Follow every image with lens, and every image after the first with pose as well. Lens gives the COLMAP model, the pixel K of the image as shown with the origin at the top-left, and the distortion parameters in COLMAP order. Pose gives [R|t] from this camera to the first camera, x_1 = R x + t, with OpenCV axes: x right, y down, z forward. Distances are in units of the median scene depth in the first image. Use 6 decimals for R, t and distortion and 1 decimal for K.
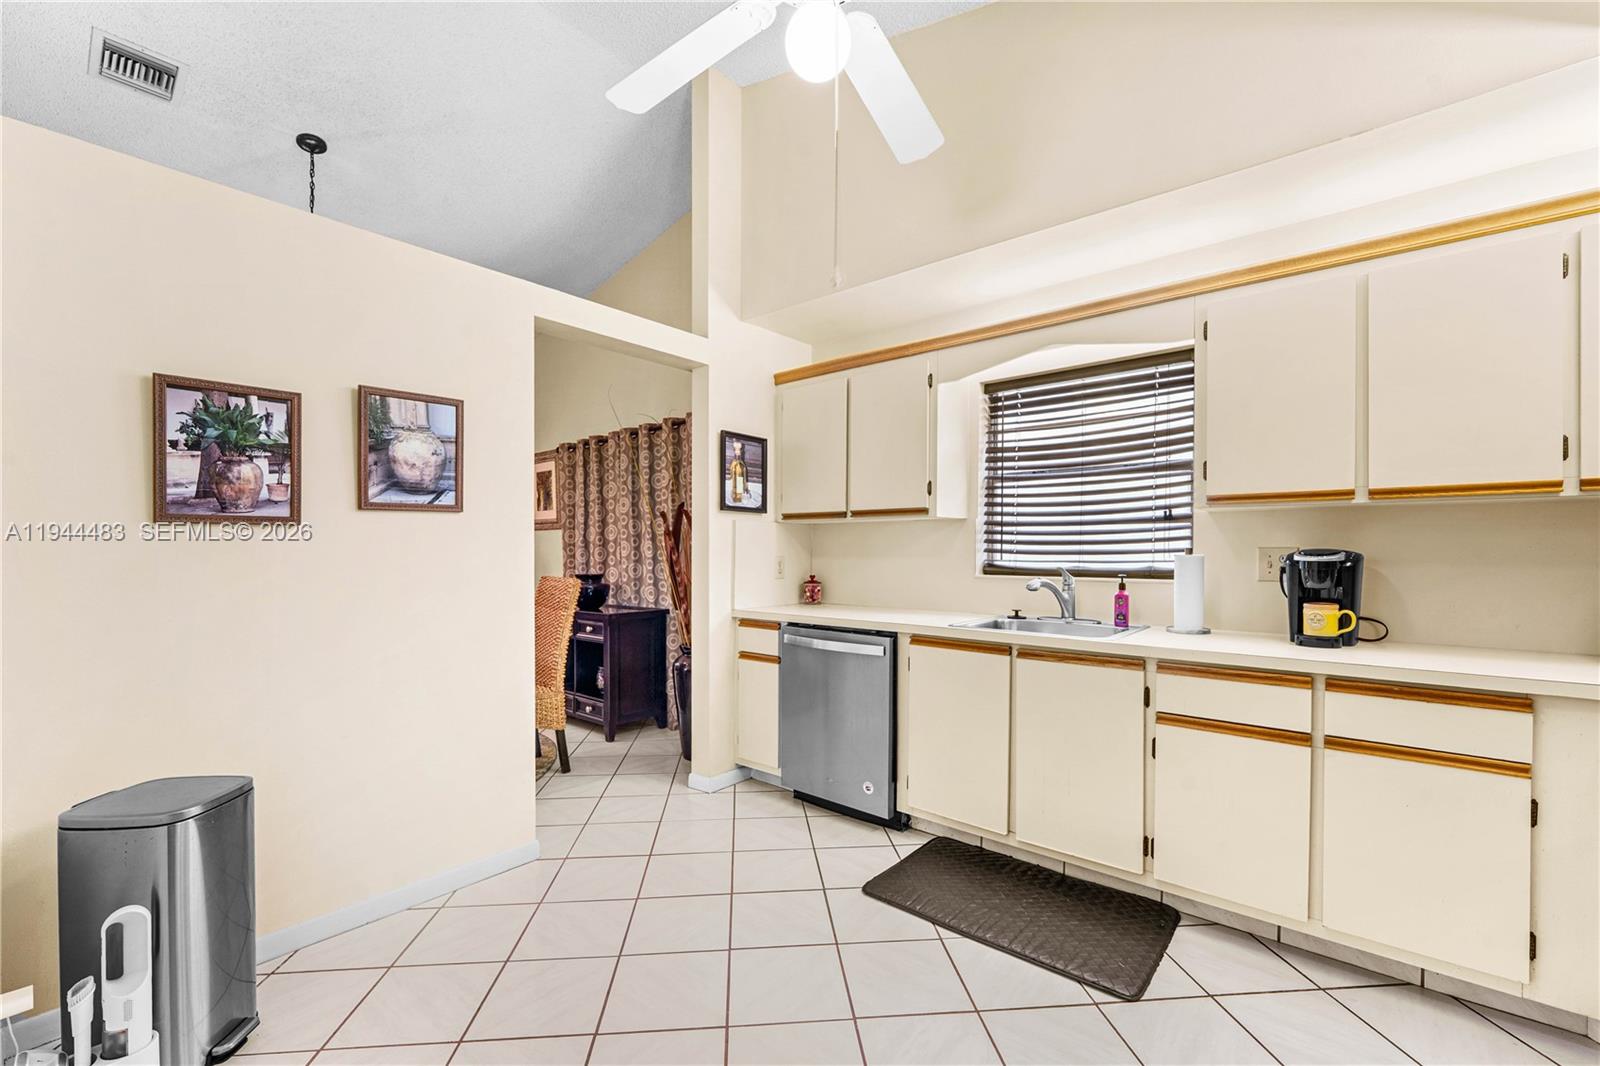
lens RADIAL K [[670.7, 0, 824.4], [0, 670.7, 554.7], [0, 0, 1]] dist [-0.002852, 0.000249]
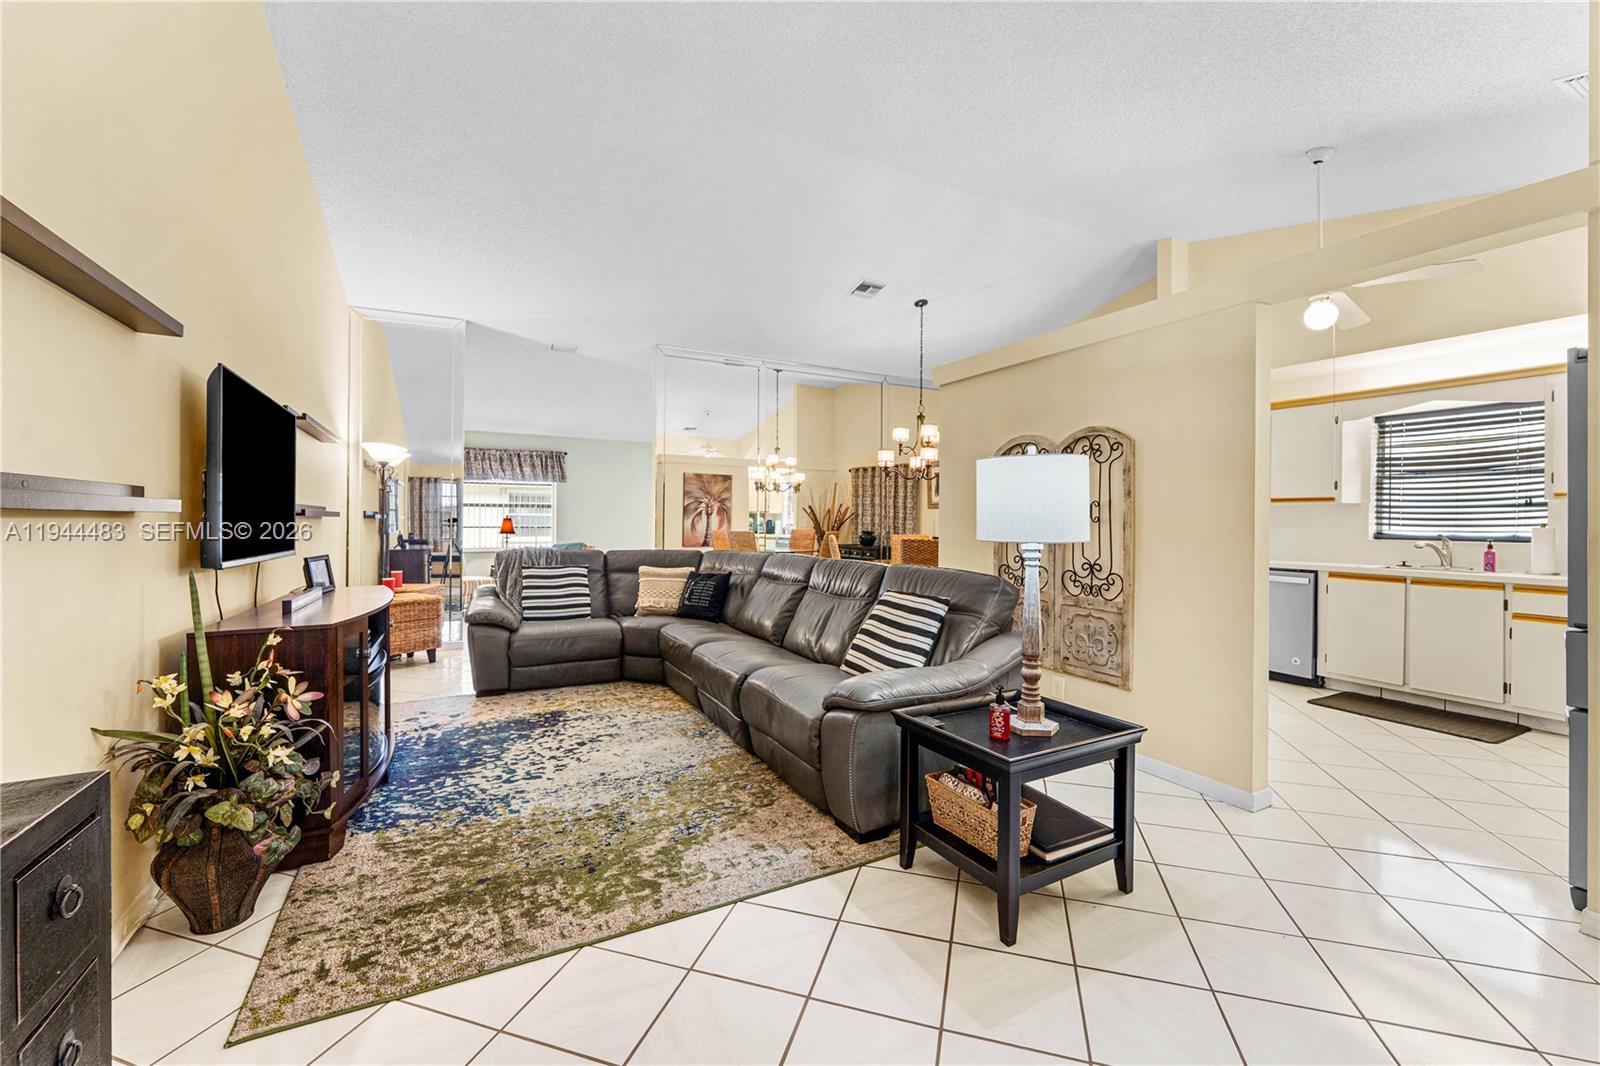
lens RADIAL K [[670.7, 0, 801.7], [0, 670.7, 516.0], [0, 0, 1]] dist [-0.002852, 0.000249]
pose [[0.922774, 0.007593, -0.385267, -0.454676], [-0.013529, 0.999828, -0.012698, 0.015493], [0.385104, 0.016929, 0.922718, -1.099954]]
